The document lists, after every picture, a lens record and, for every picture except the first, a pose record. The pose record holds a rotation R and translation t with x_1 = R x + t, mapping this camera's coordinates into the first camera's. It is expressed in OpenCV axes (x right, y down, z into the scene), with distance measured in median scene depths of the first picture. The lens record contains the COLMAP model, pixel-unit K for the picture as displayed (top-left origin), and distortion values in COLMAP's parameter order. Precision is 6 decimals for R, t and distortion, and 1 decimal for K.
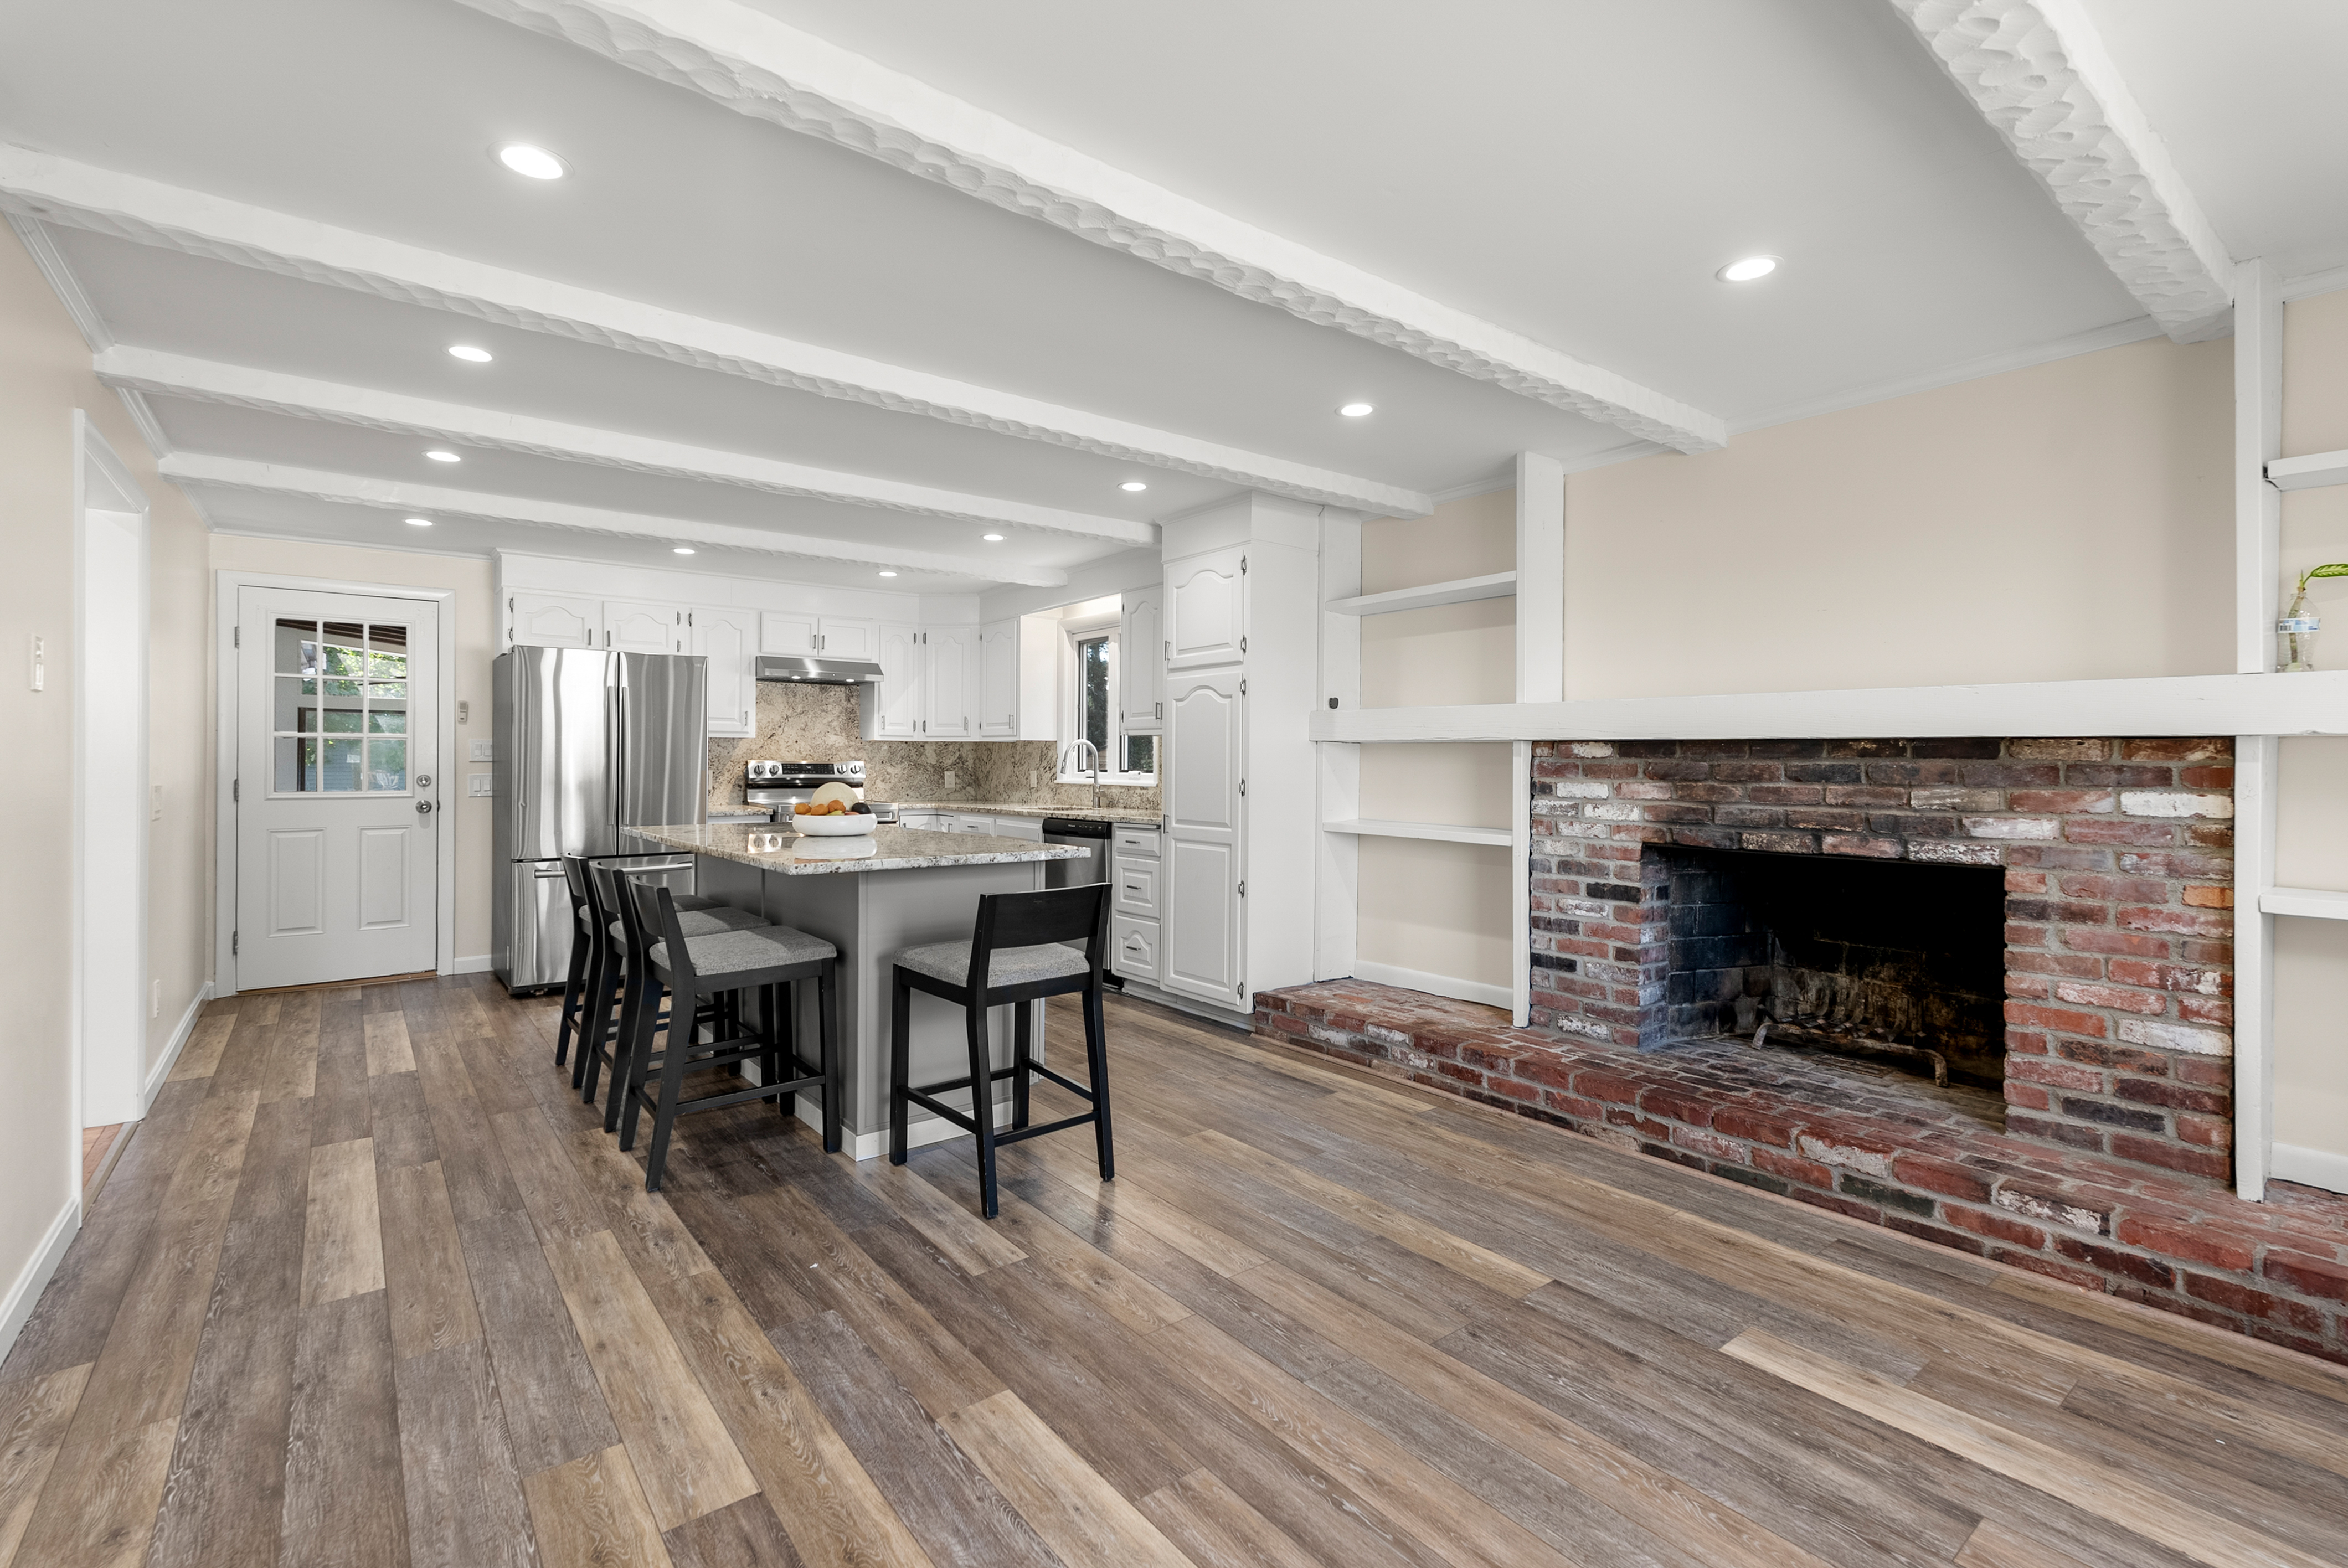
lens RADIAL K [[1047.1, 0, 1174.9], [0, 1047.1, 750.1], [0, 0, 1]] dist [-0.000260, -0.001107]
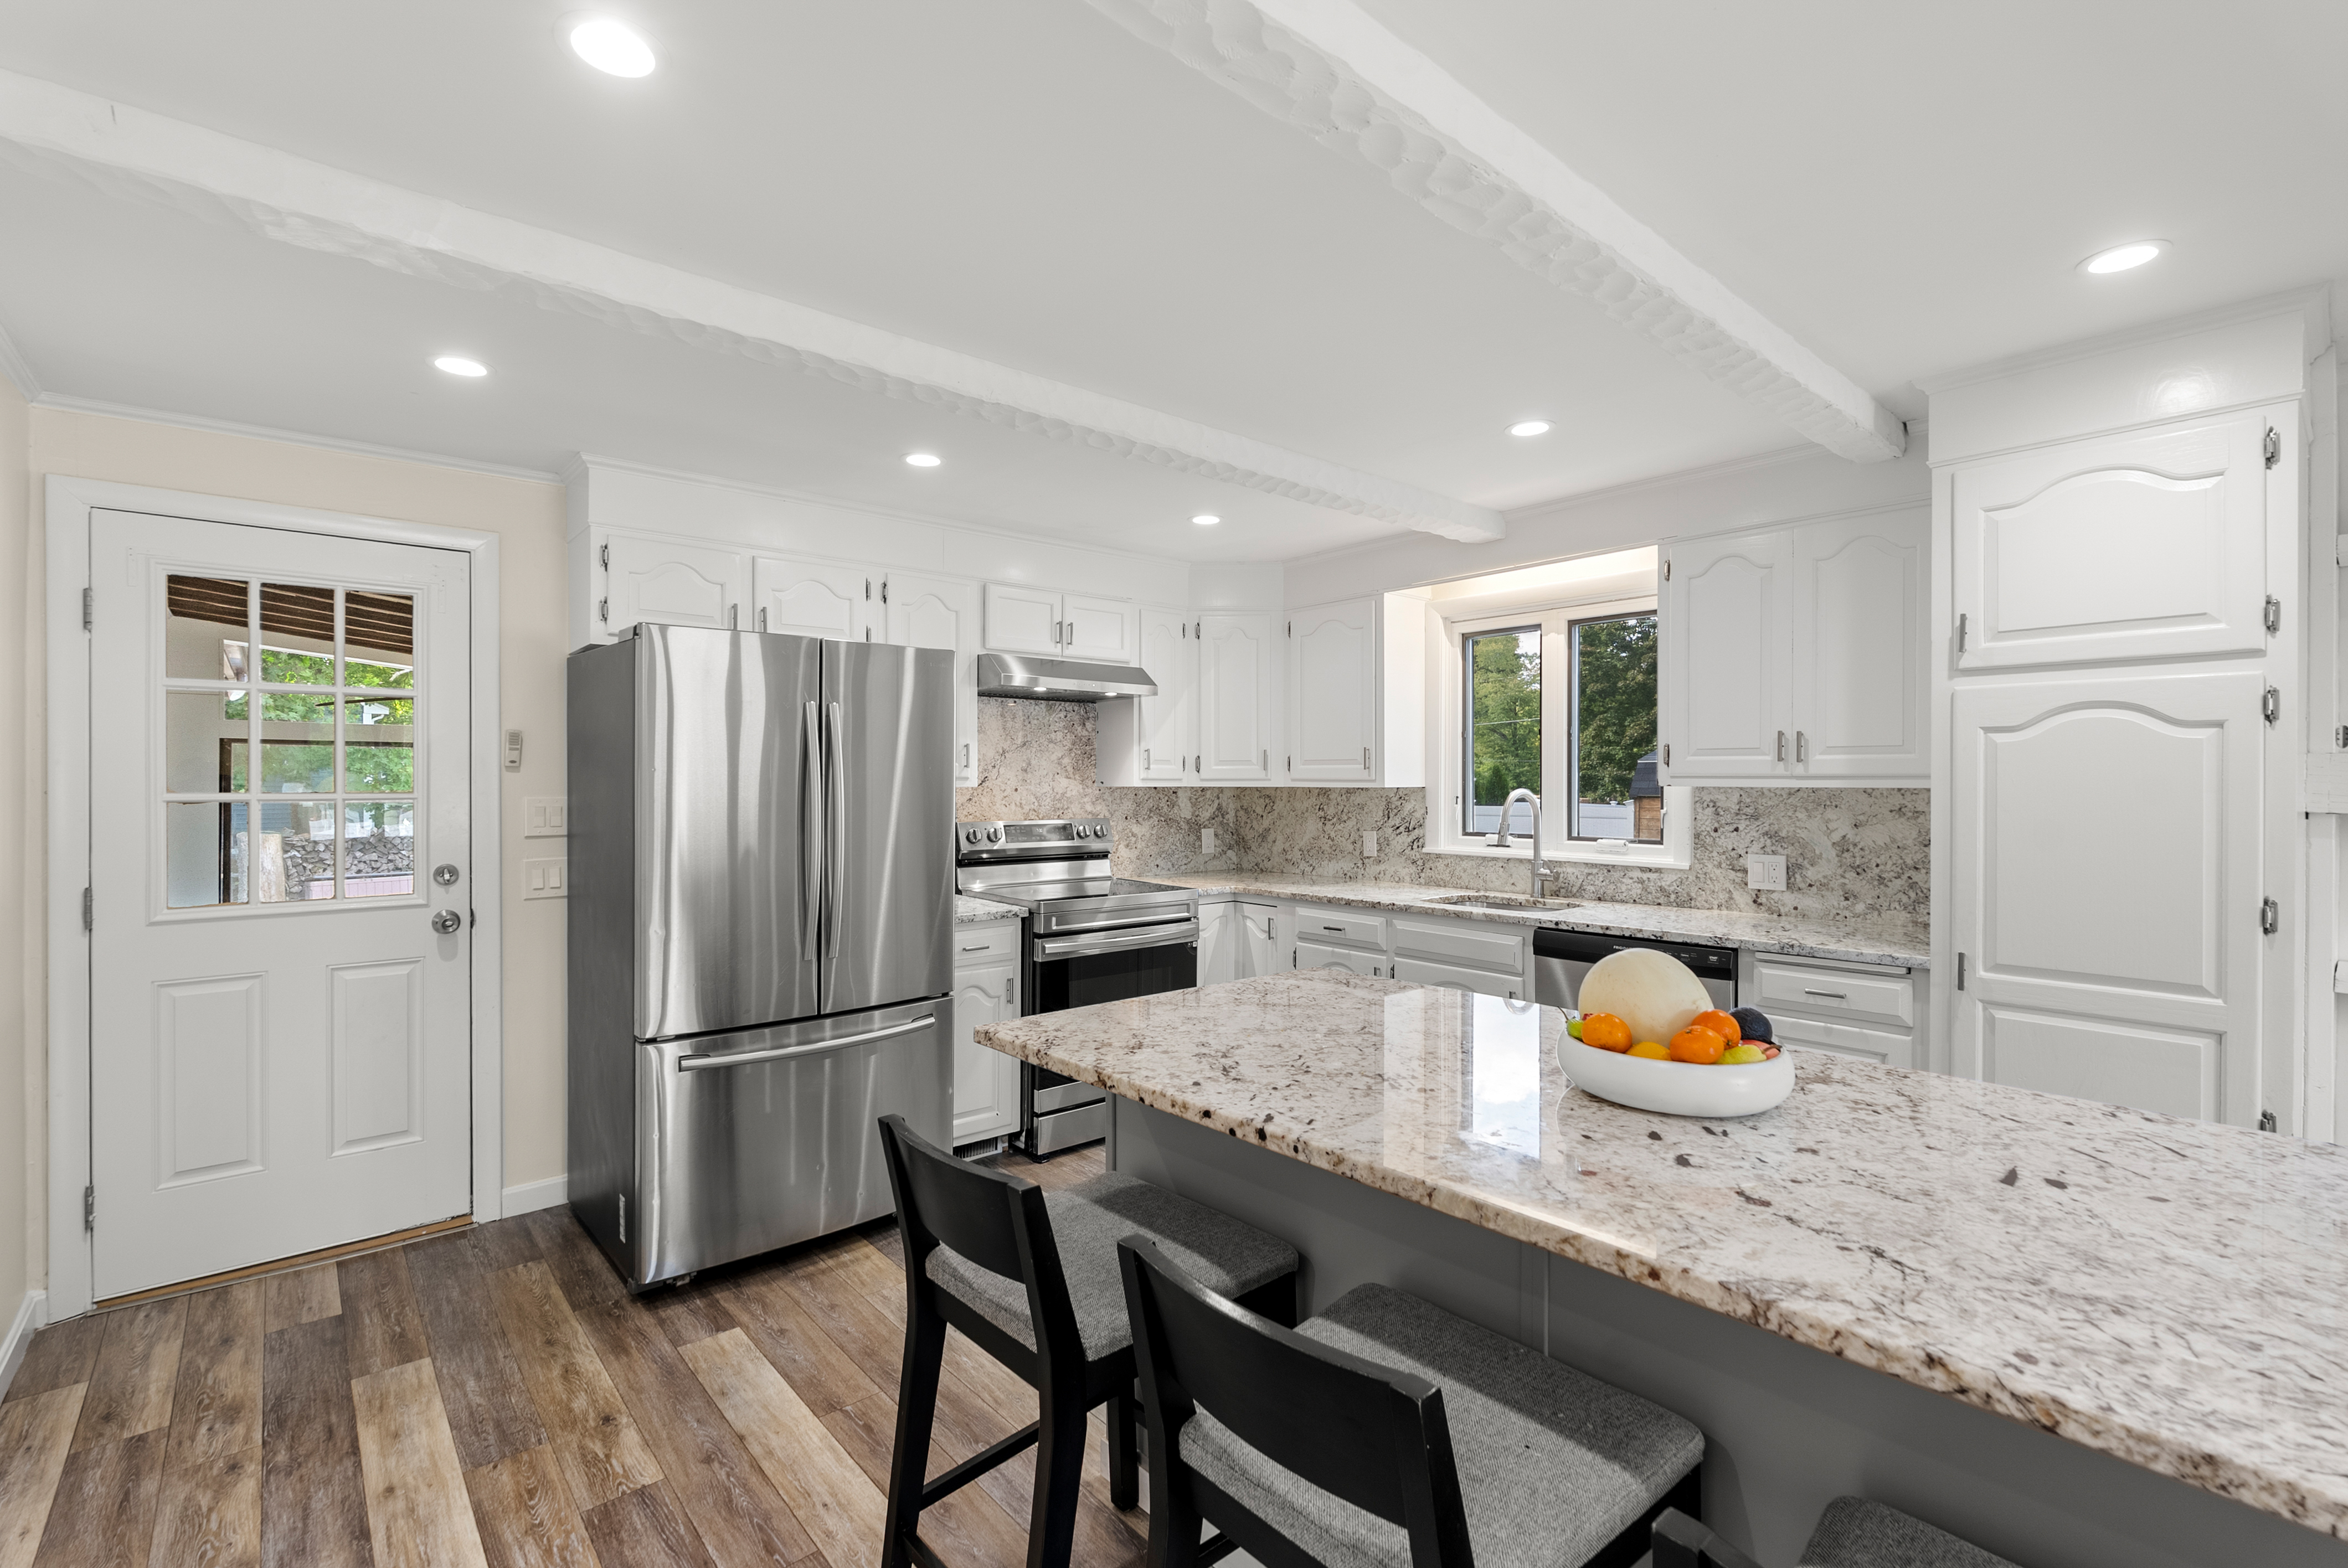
lens RADIAL K [[1047.1, 0, 1165.8], [0, 1047.1, 769.8], [0, 0, 1]] dist [-0.000260, -0.001107]
pose [[0.999352, -0.003829, 0.035796, -0.516116], [0.003721, 0.999988, 0.003065, -0.038893], [-0.035808, -0.002930, 0.999354, 0.624455]]
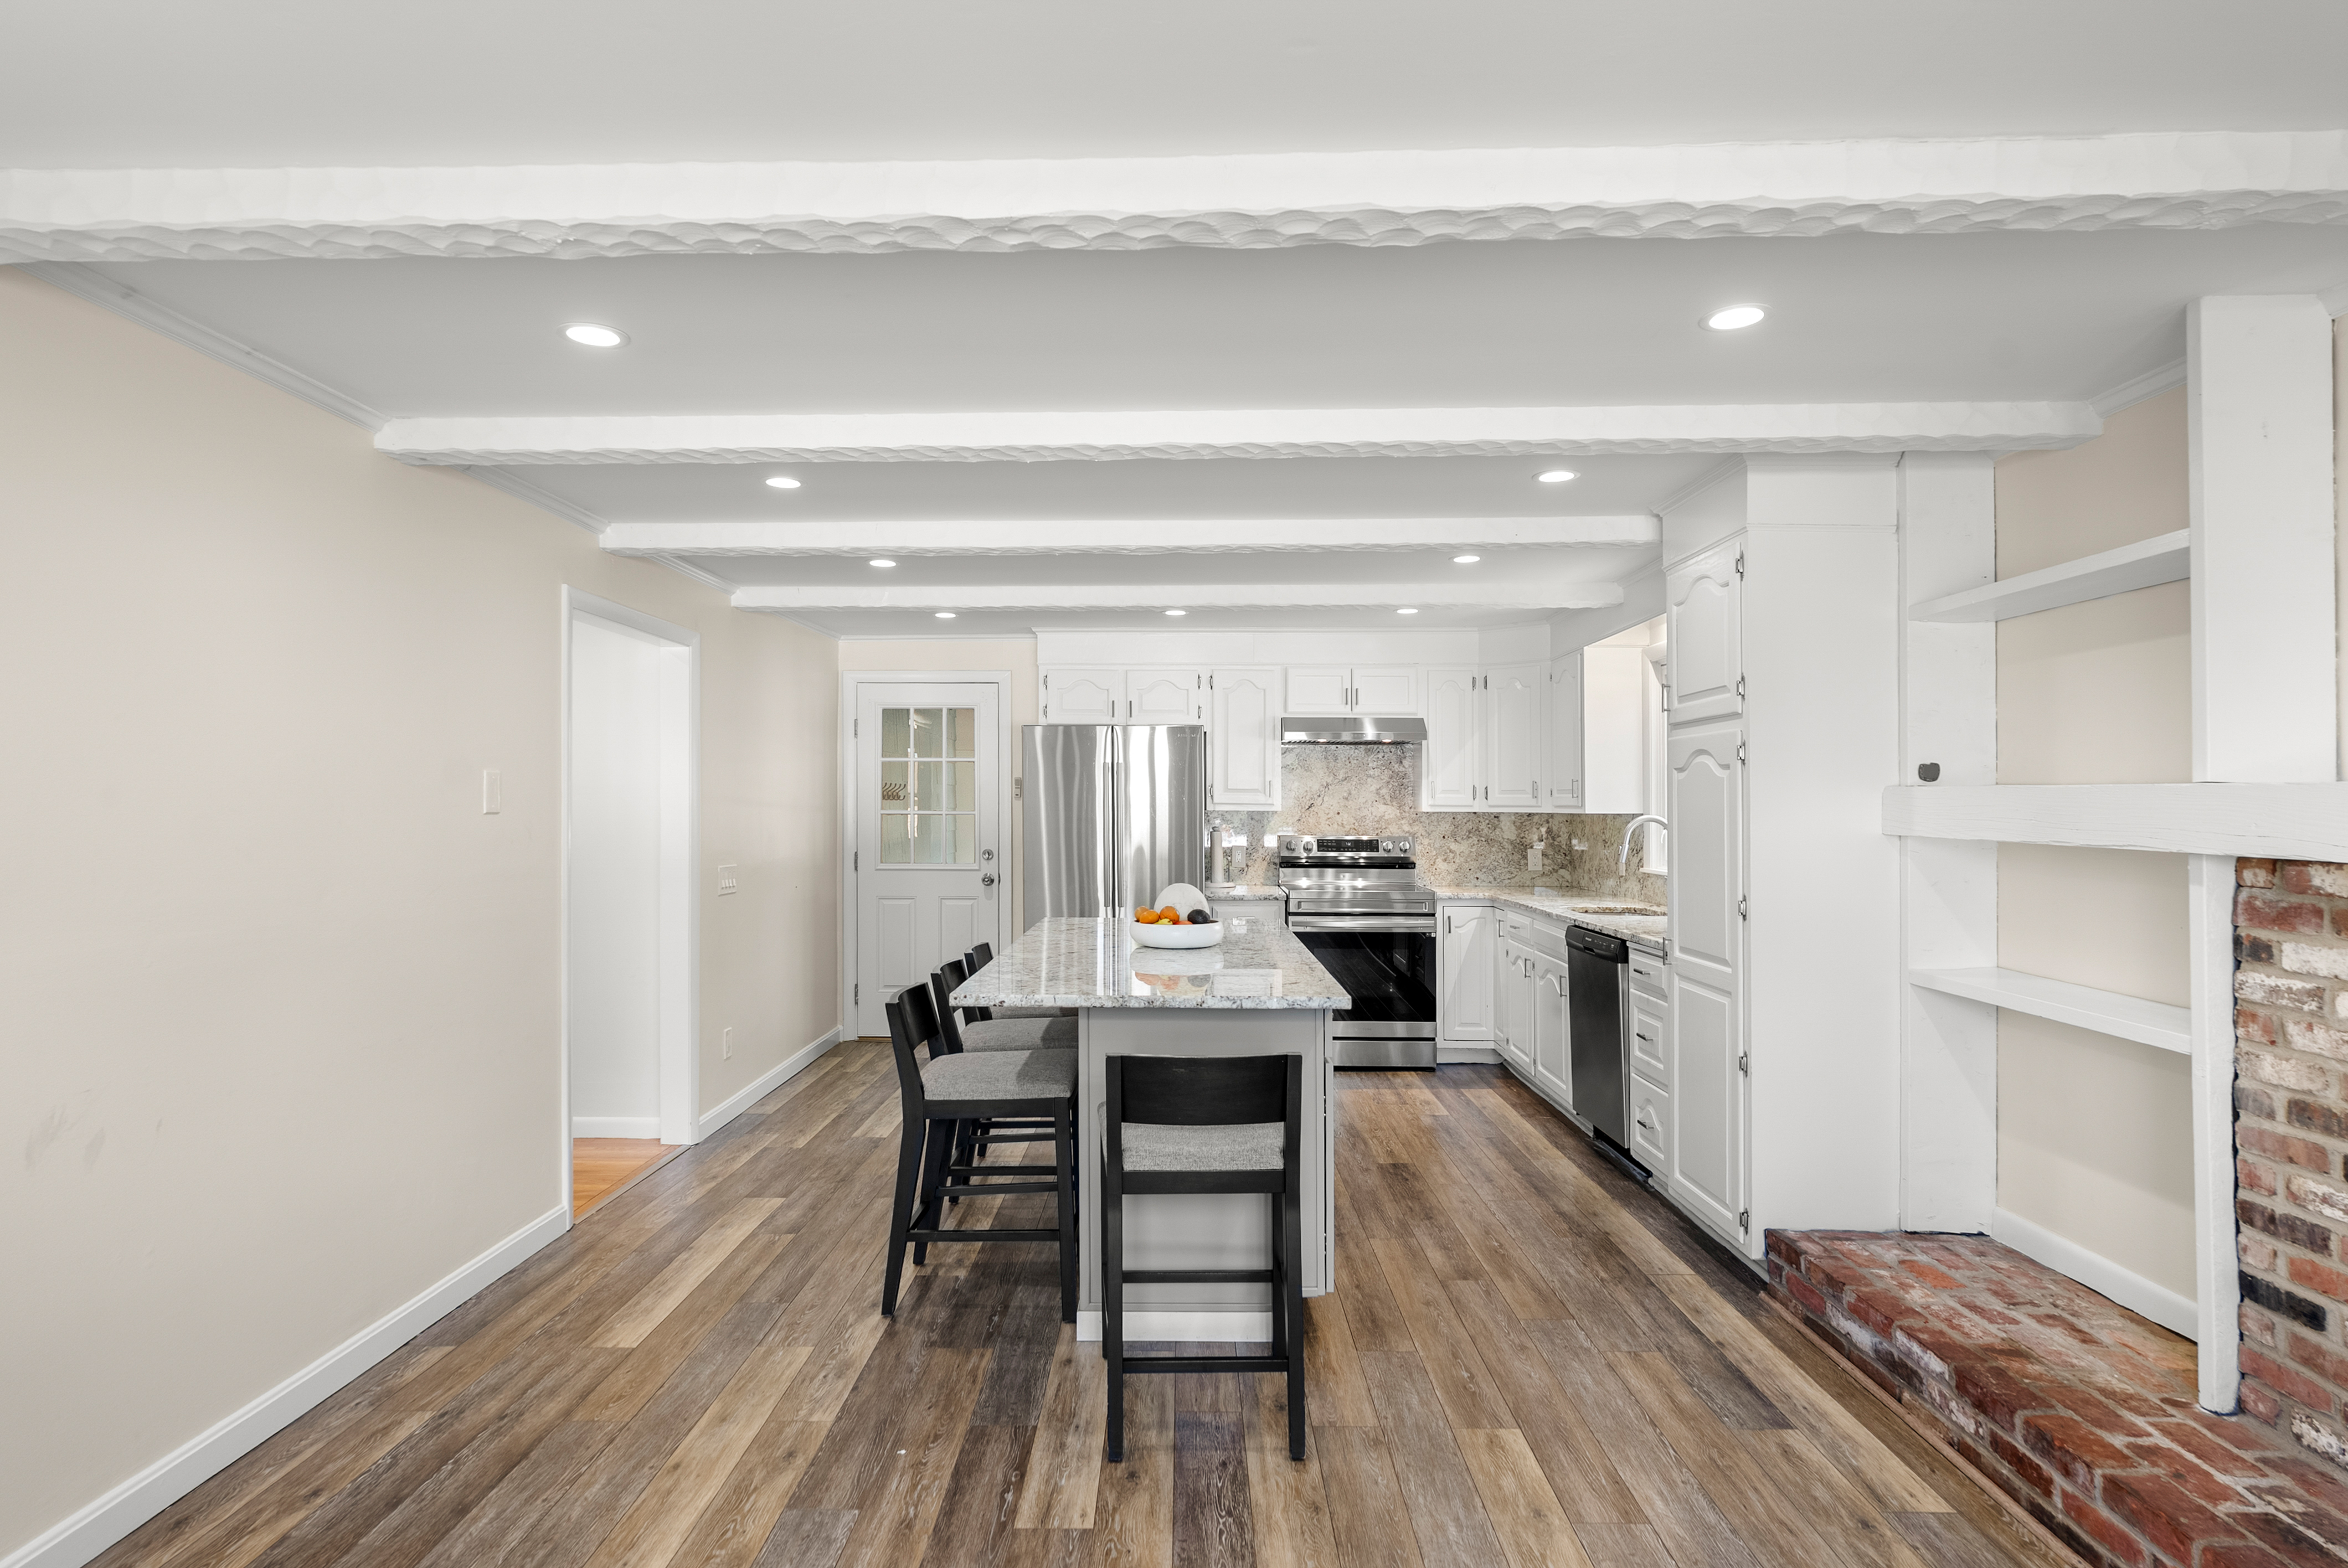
lens RADIAL K [[1264.6, 0, 1158.5], [0, 1264.6, 772.8], [0, 0, 1]] dist [-0.007574, 0.000277]
pose [[0.771694, -0.017596, -0.635750, 0.324556], [0.007831, 0.999804, -0.018167, -0.041613], [0.635945, 0.009041, 0.771681, 0.187854]]
